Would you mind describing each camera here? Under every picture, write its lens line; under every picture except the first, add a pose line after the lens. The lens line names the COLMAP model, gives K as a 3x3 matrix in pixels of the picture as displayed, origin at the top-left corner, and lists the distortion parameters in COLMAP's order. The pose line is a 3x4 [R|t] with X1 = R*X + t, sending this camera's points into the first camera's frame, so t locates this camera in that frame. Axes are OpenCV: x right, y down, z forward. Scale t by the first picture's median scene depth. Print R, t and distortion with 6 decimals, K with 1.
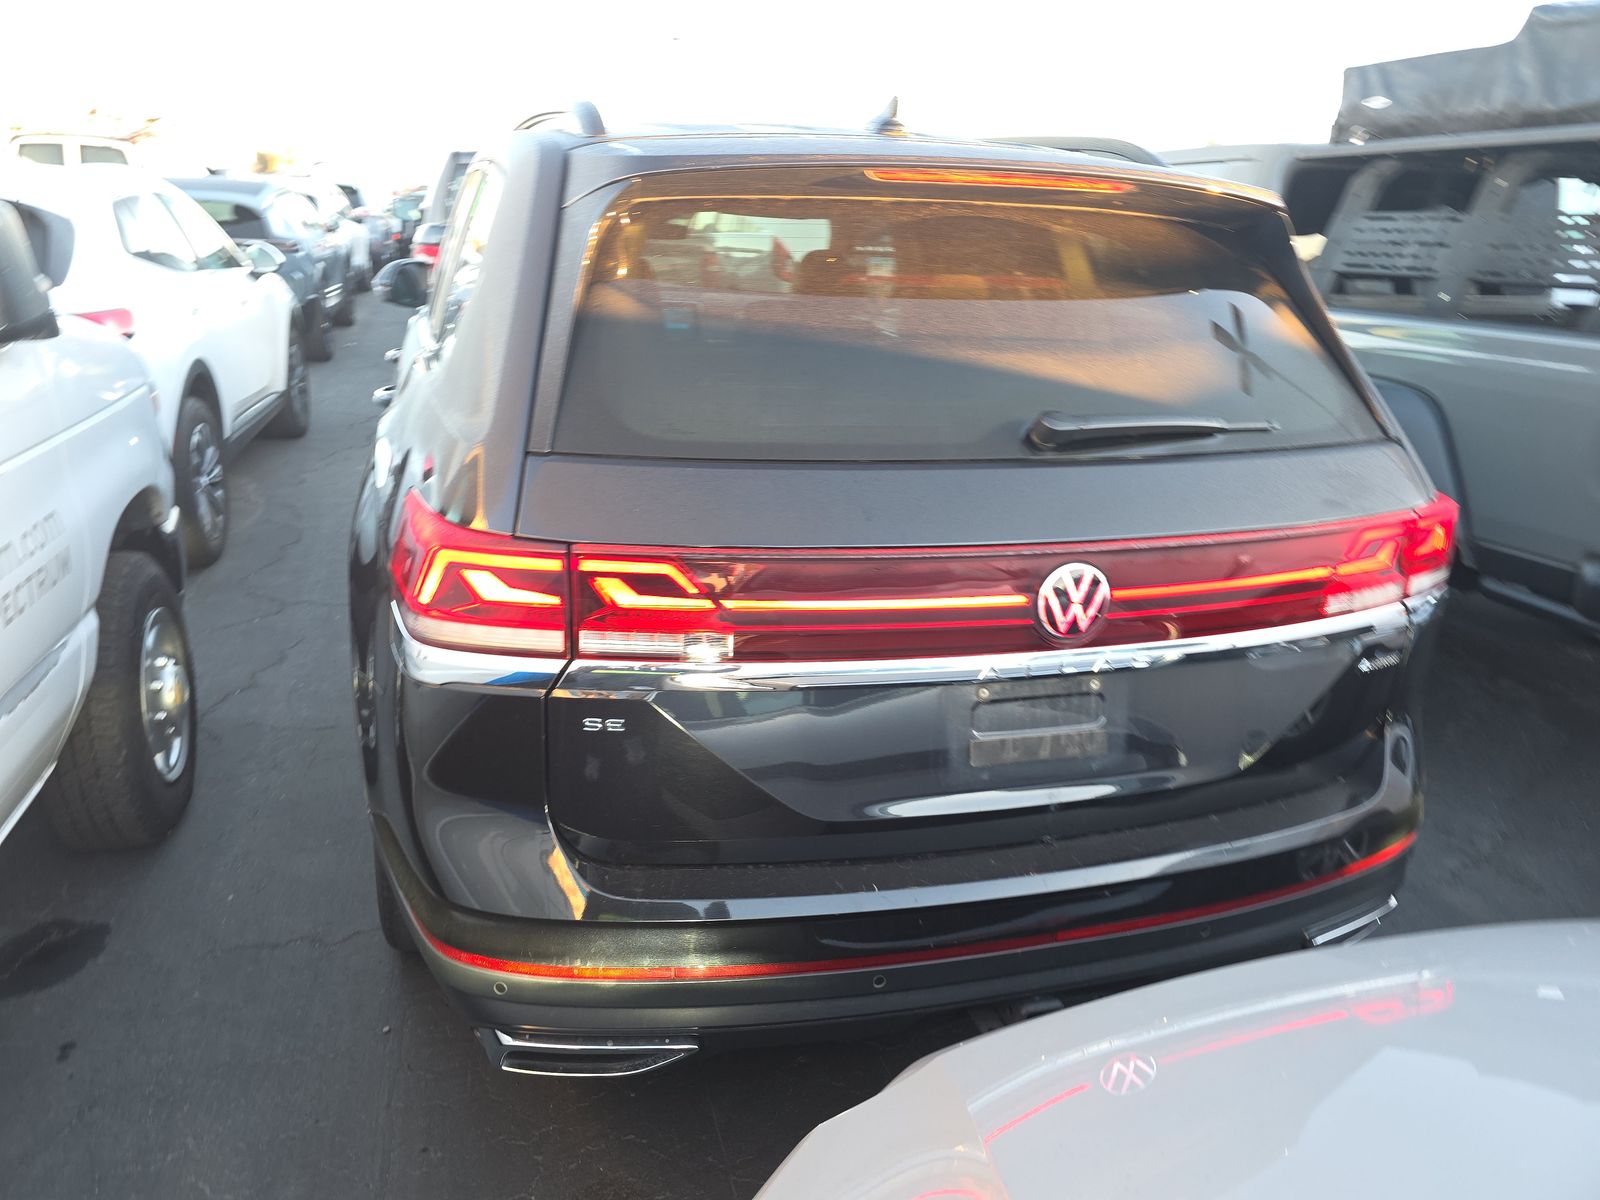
lens RADIAL K [[1106.3, 0, 802.0], [0, 1106.3, 629.4], [0, 0, 1]] dist [0.059002, -0.064567]
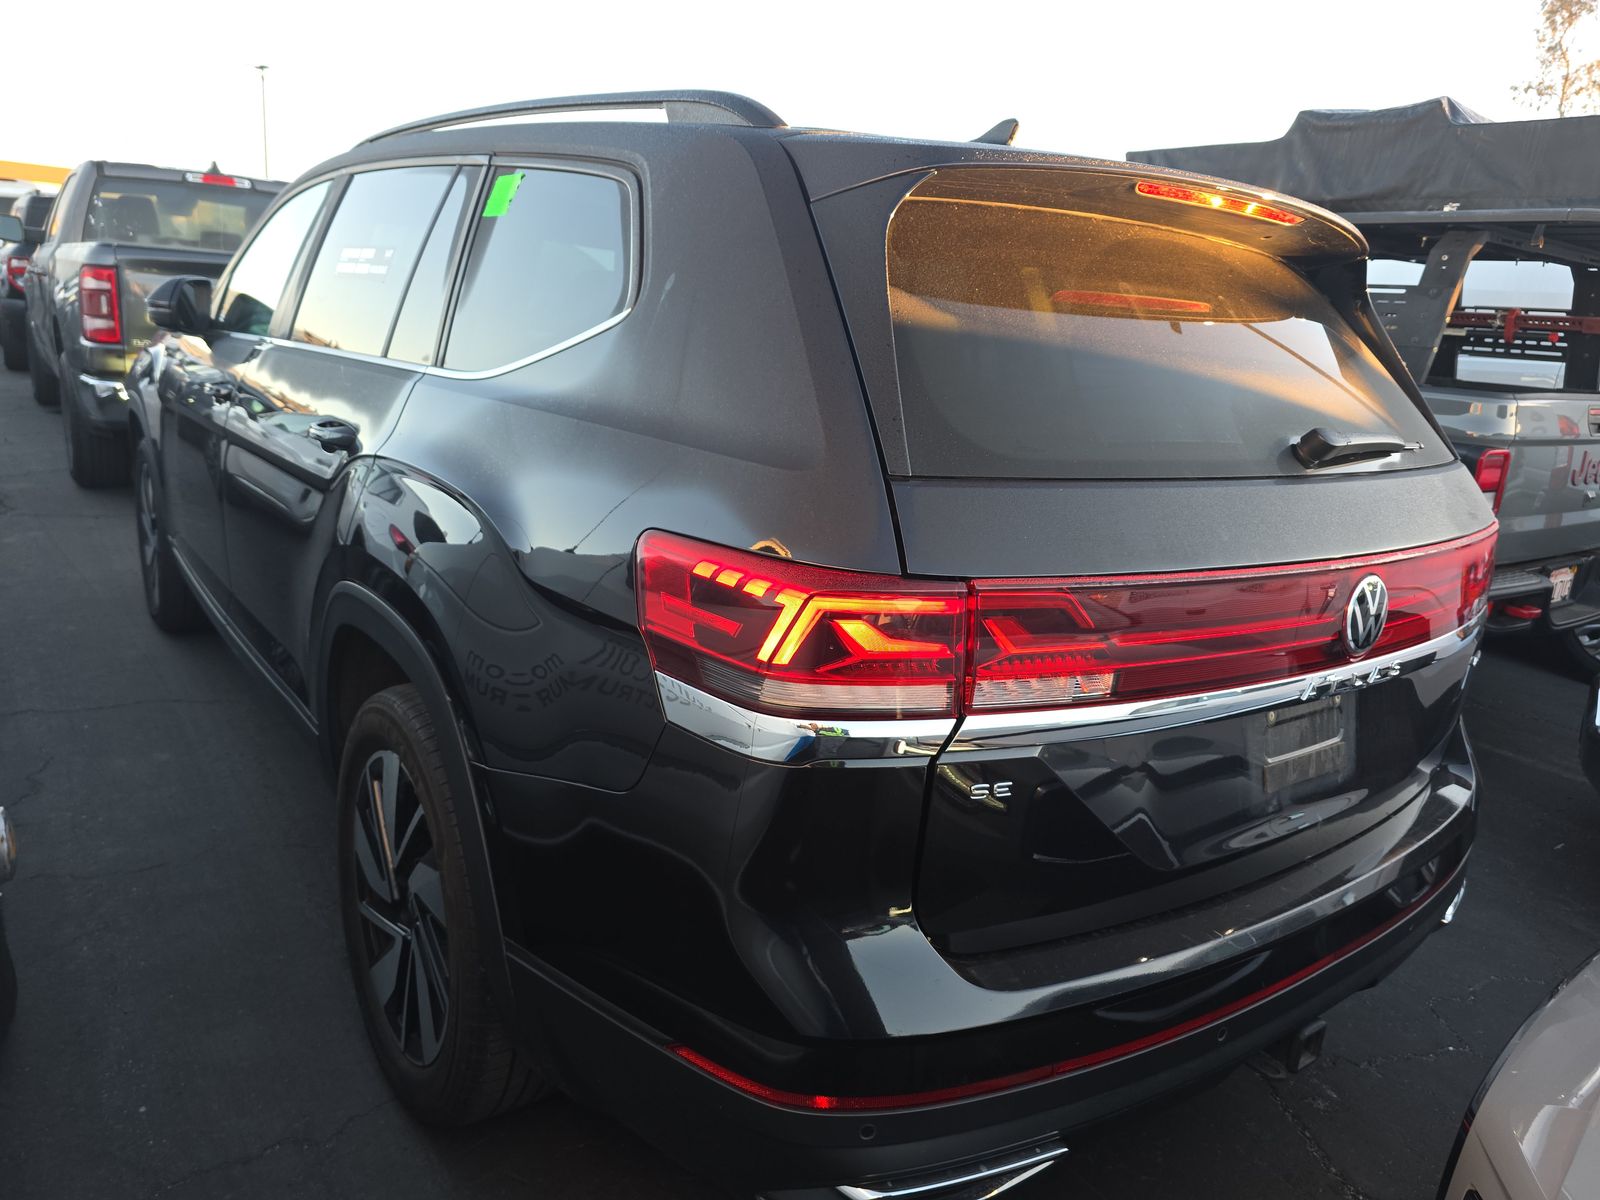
lens RADIAL K [[1106.3, 0, 802.0], [0, 1106.3, 629.4], [0, 0, 1]] dist [0.059002, -0.064567]
pose [[0.930247, -0.067837, 0.360610, -0.613687], [0.089119, 0.995105, -0.042701, -0.014007], [-0.355948, 0.071860, 0.931739, 0.245811]]
